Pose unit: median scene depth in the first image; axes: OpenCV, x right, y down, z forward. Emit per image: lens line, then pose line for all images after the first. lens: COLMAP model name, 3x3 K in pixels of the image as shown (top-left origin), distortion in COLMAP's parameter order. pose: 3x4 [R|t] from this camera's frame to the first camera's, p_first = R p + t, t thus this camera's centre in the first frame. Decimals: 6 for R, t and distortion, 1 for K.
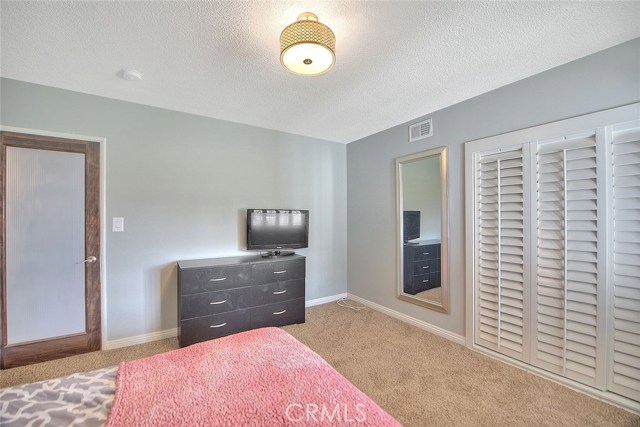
lens RADIAL K [[257.6, 0, 318.4], [0, 257.6, 220.0], [0, 0, 1]] dist [0.000264, -0.000093]
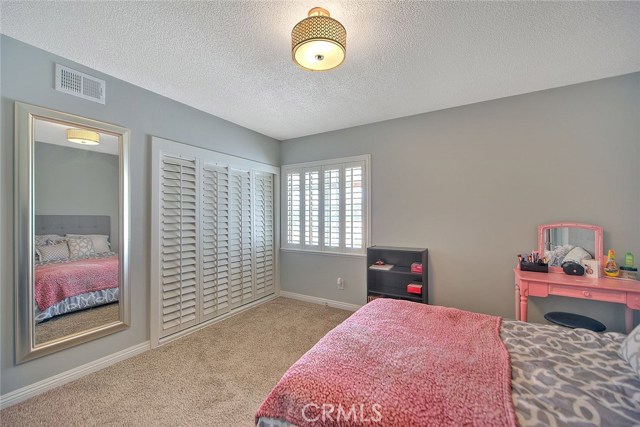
lens RADIAL K [[255.2, 0, 320.8], [0, 255.2, 216.2], [0, 0, 1]] dist [-0.002162, -0.000221]
pose [[-0.421586, 0.005022, 0.906774, -0.633639], [0.011747, 0.999931, -0.000076, 0.008285], [-0.906712, 0.010620, -0.421616, 0.949115]]
